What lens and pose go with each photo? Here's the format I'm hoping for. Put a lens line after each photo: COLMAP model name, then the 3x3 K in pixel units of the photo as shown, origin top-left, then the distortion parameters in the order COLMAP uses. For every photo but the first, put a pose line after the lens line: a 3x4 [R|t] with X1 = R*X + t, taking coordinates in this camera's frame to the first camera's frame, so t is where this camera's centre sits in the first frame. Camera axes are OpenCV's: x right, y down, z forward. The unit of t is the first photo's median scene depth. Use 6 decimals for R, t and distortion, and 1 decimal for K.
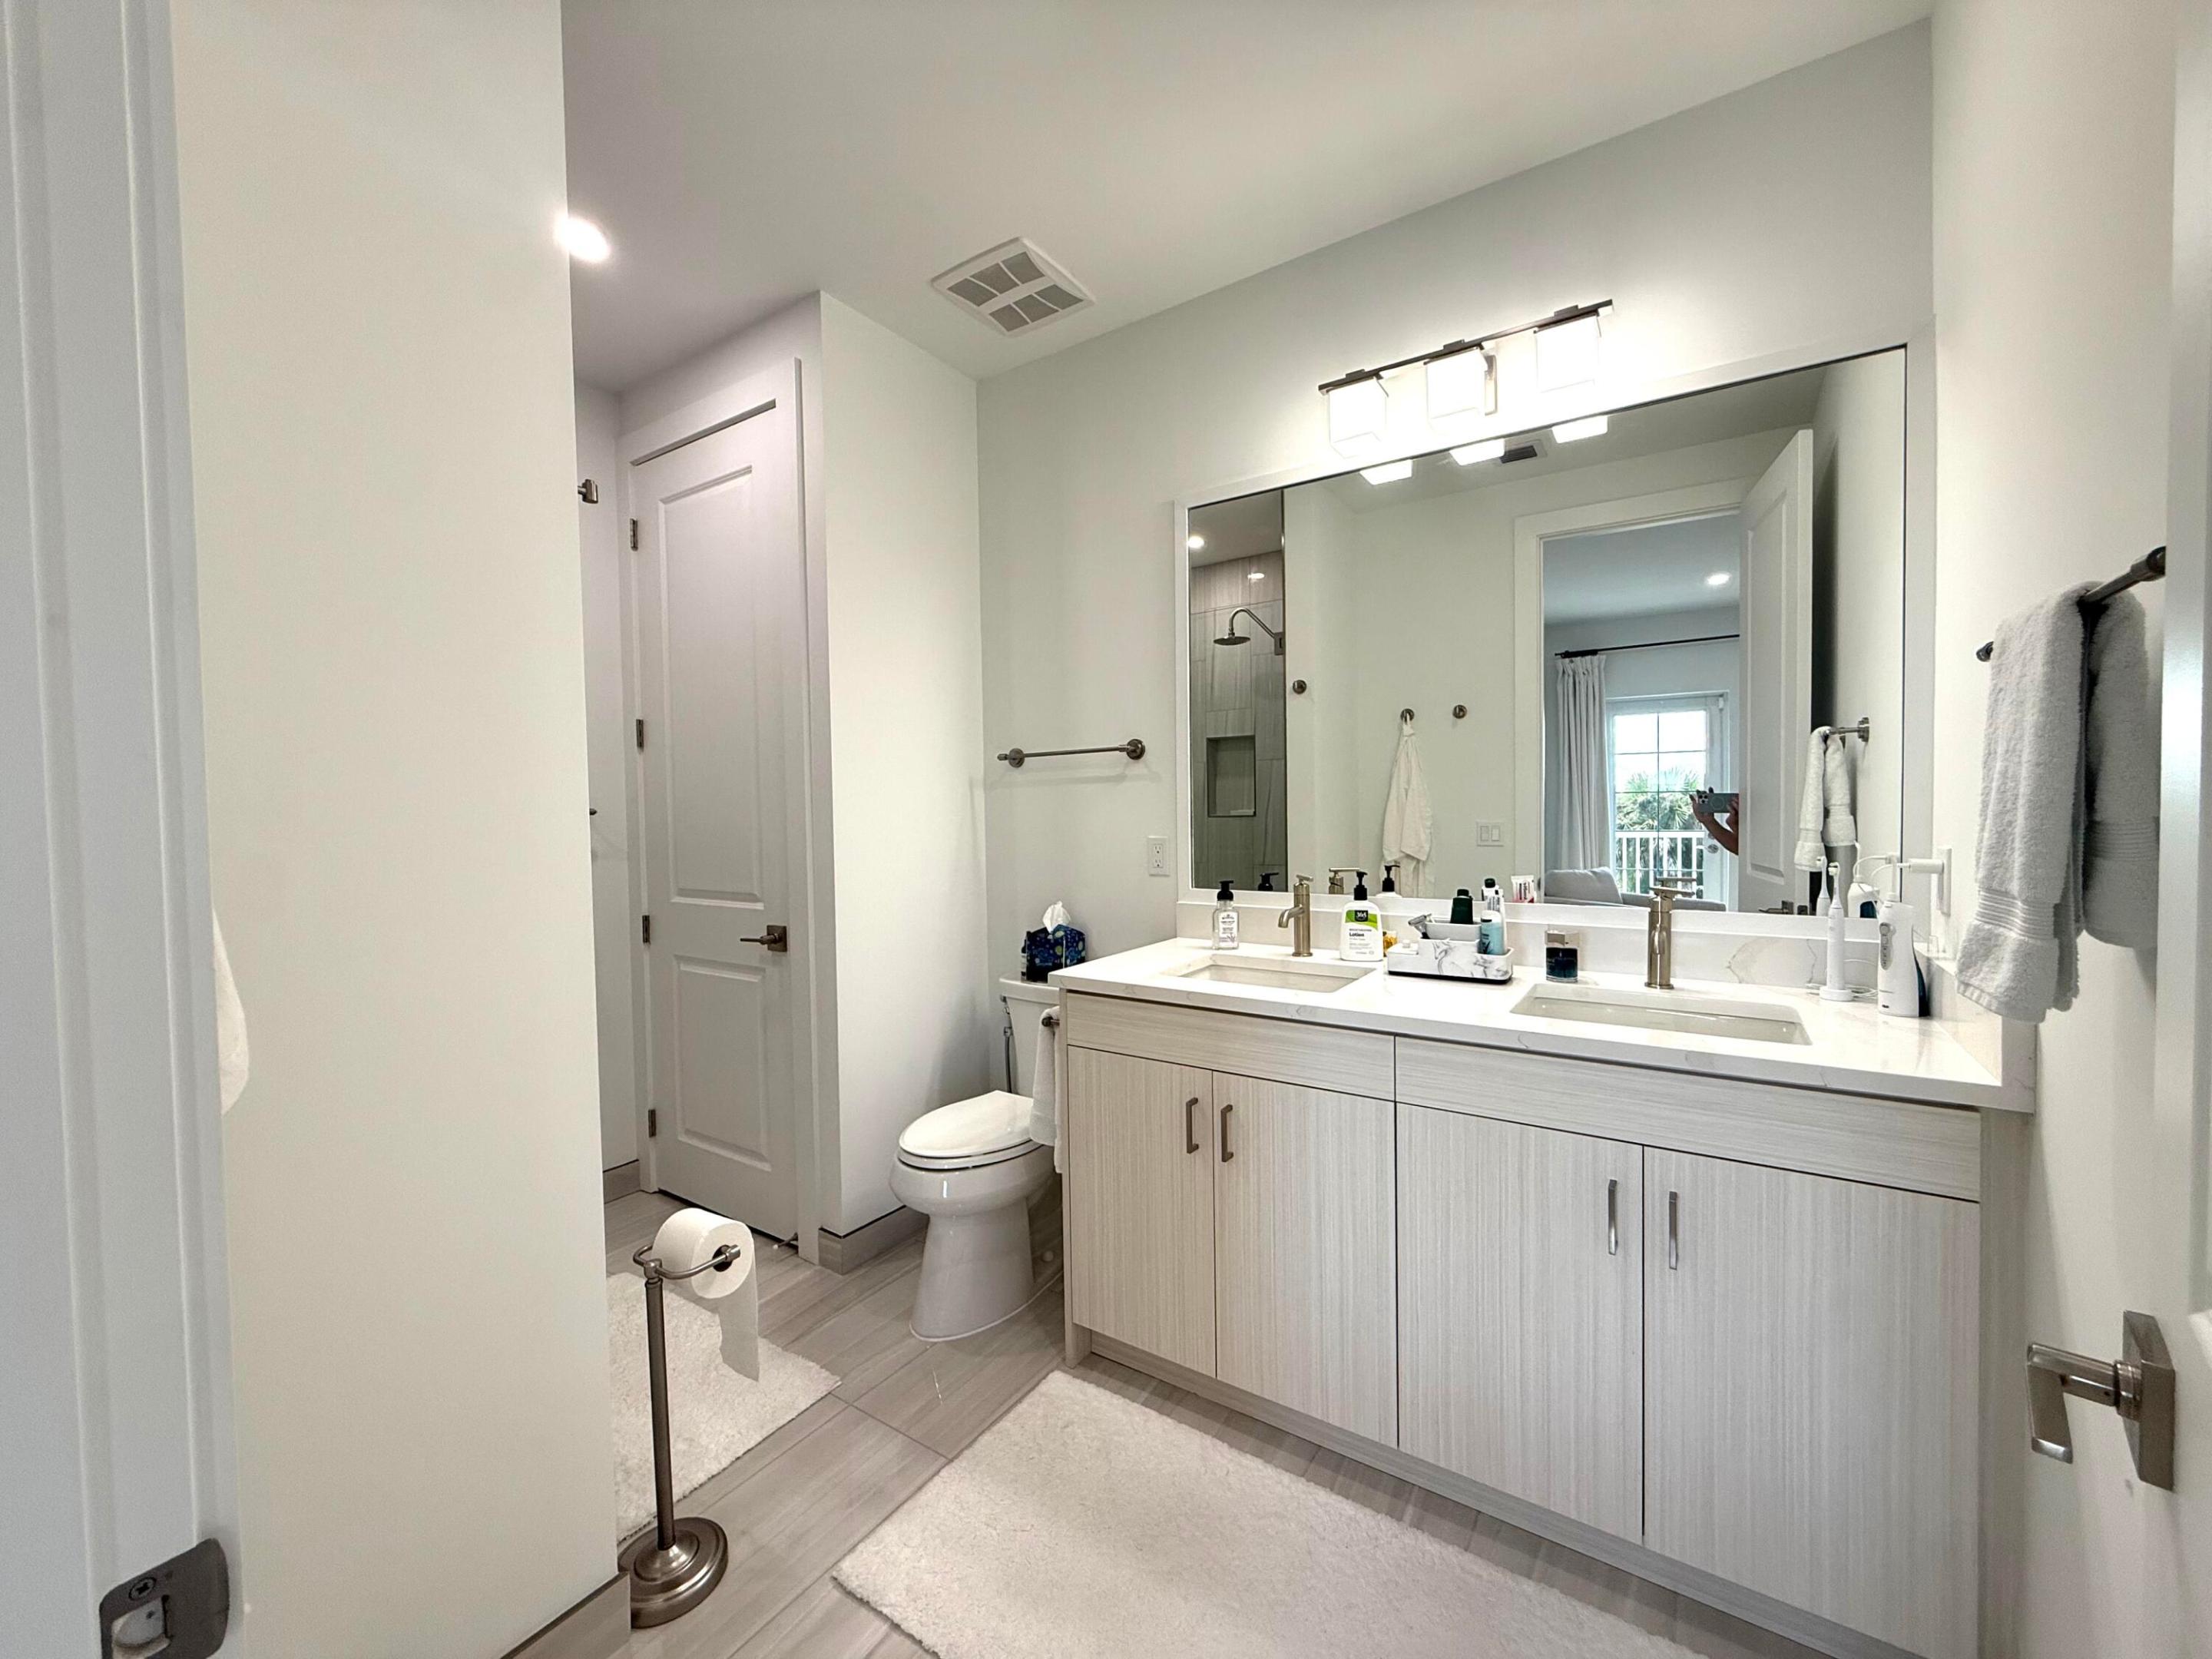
lens RADIAL K [[881.9, 0, 1102.1], [0, 881.9, 828.1], [0, 0, 1]] dist [0.001243, 0.000177]
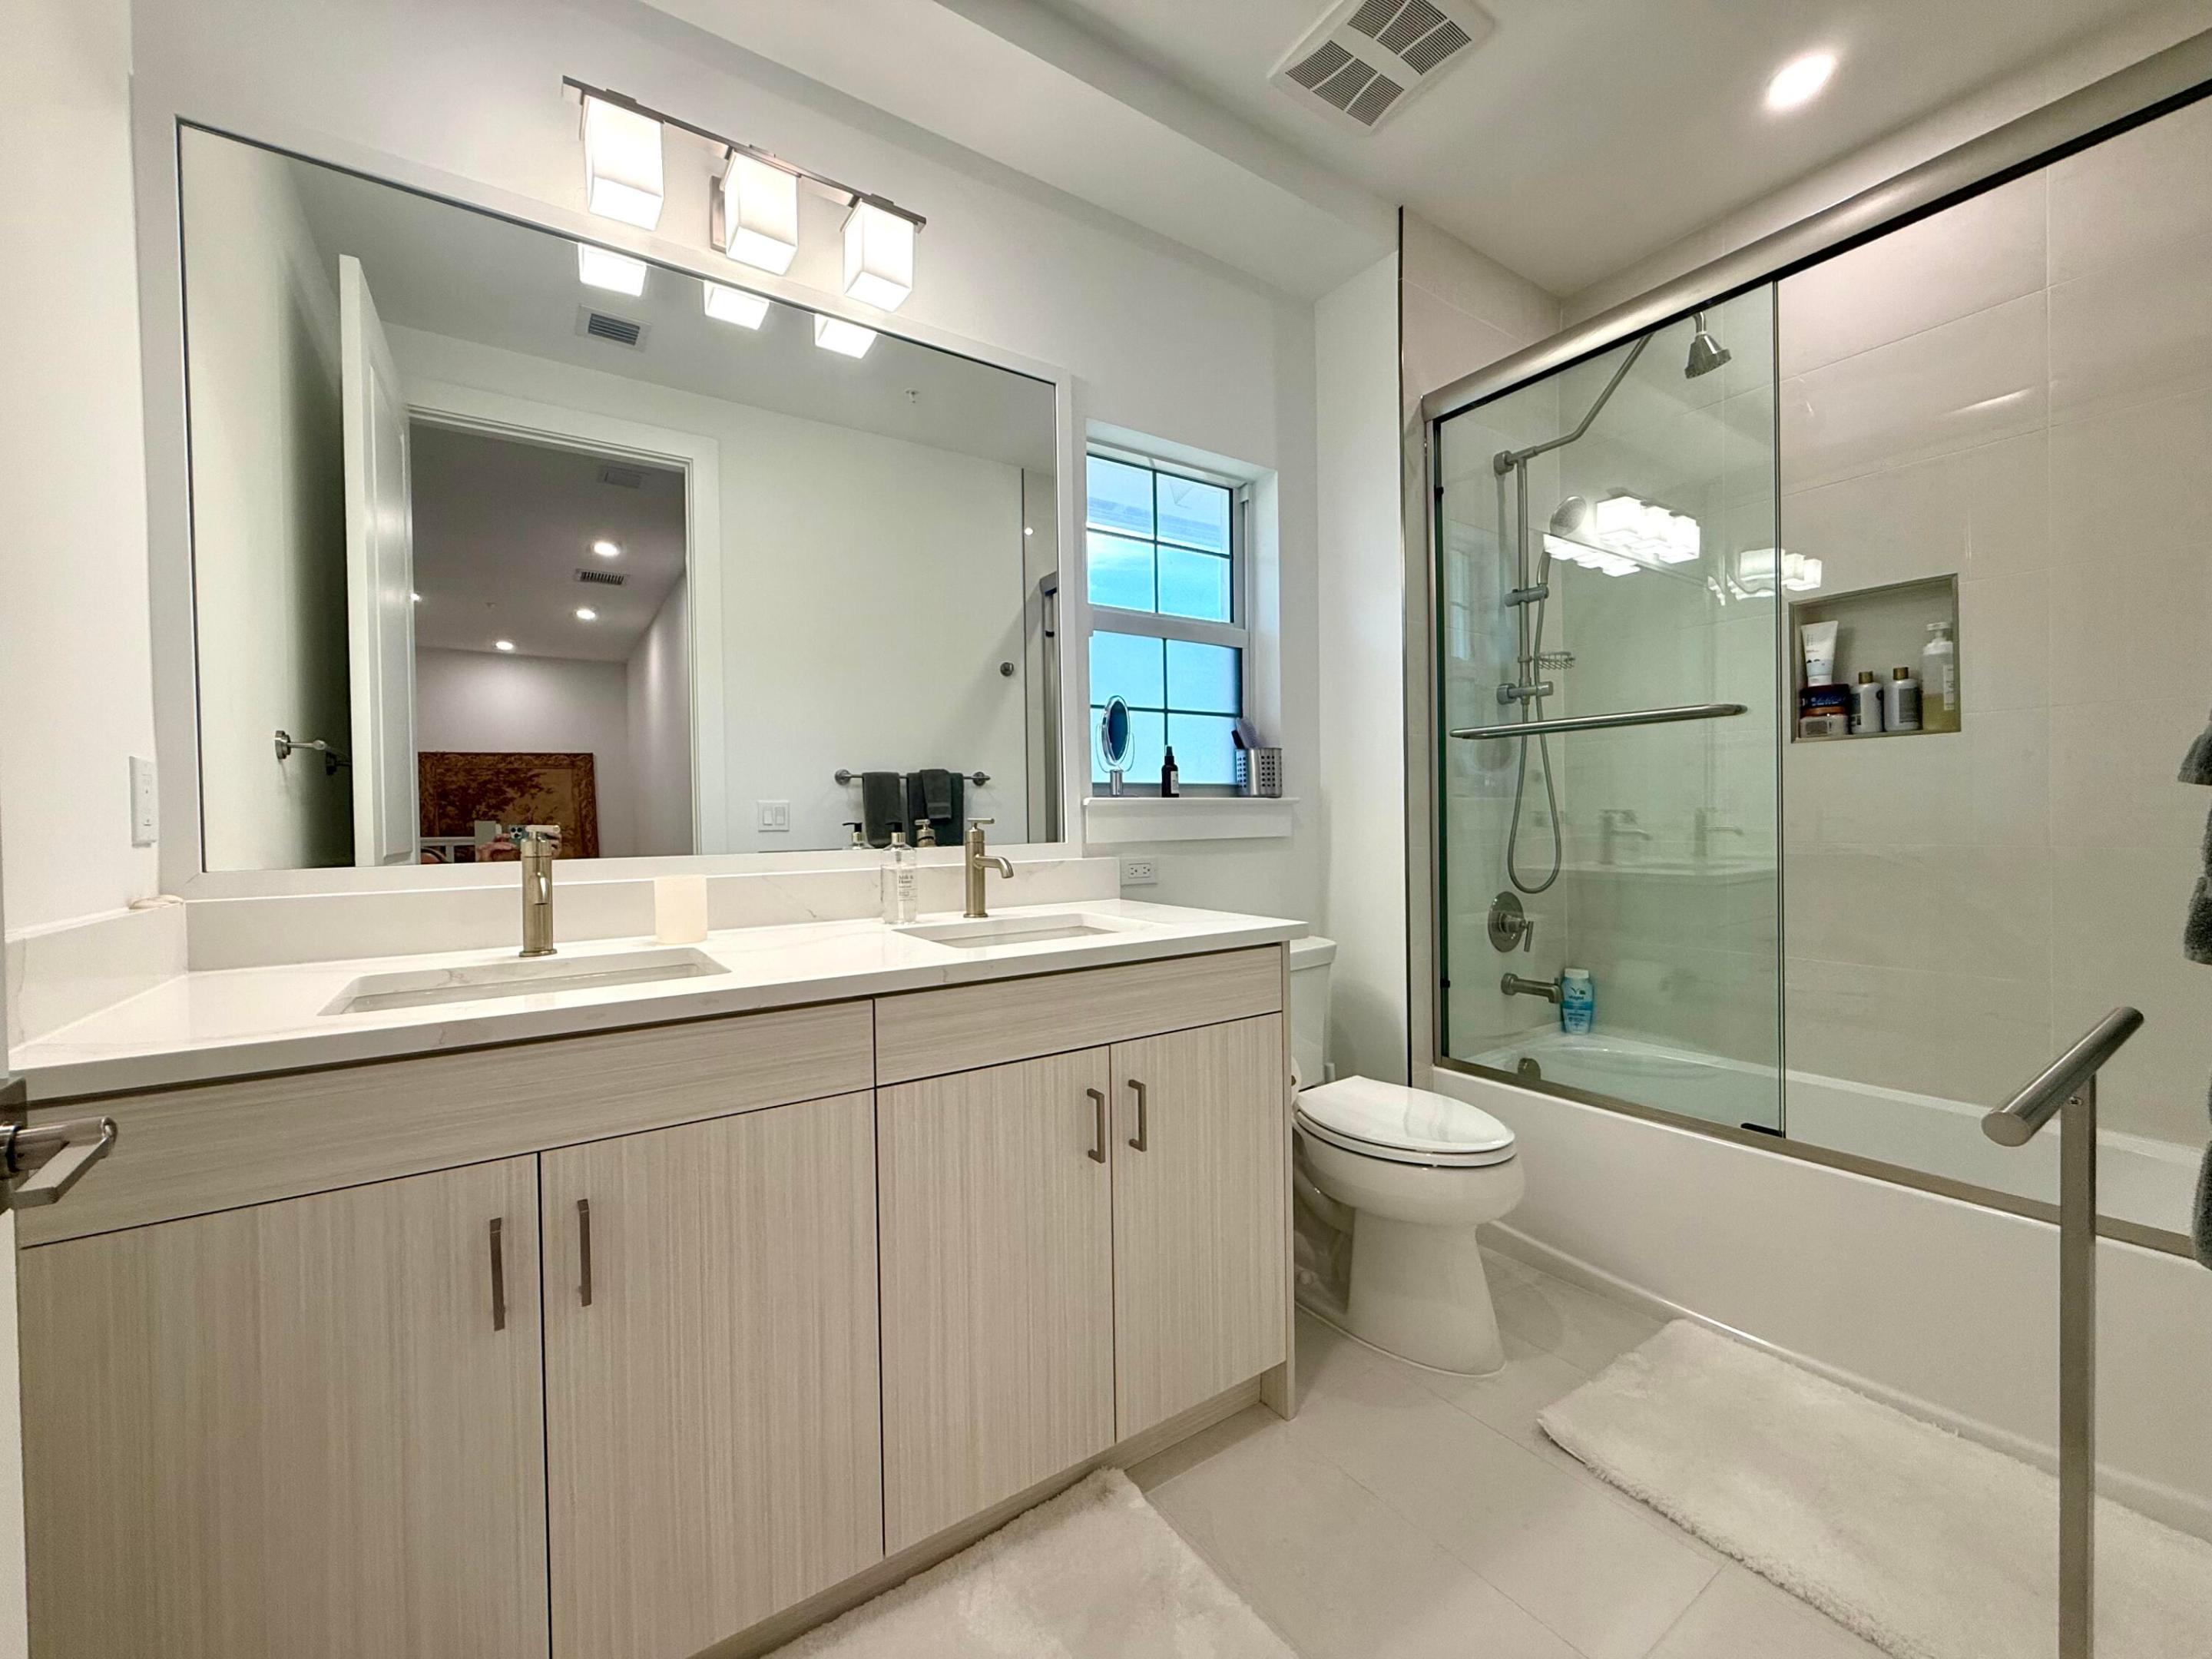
lens RADIAL K [[881.9, 0, 1102.1], [0, 881.9, 828.1], [0, 0, 1]] dist [0.001243, 0.000177]
pose [[0.384939, -0.011533, 0.922870, -0.241899], [0.033837, 0.999426, -0.001624, 0.083762], [-0.922321, 0.031852, 0.385109, 0.452118]]
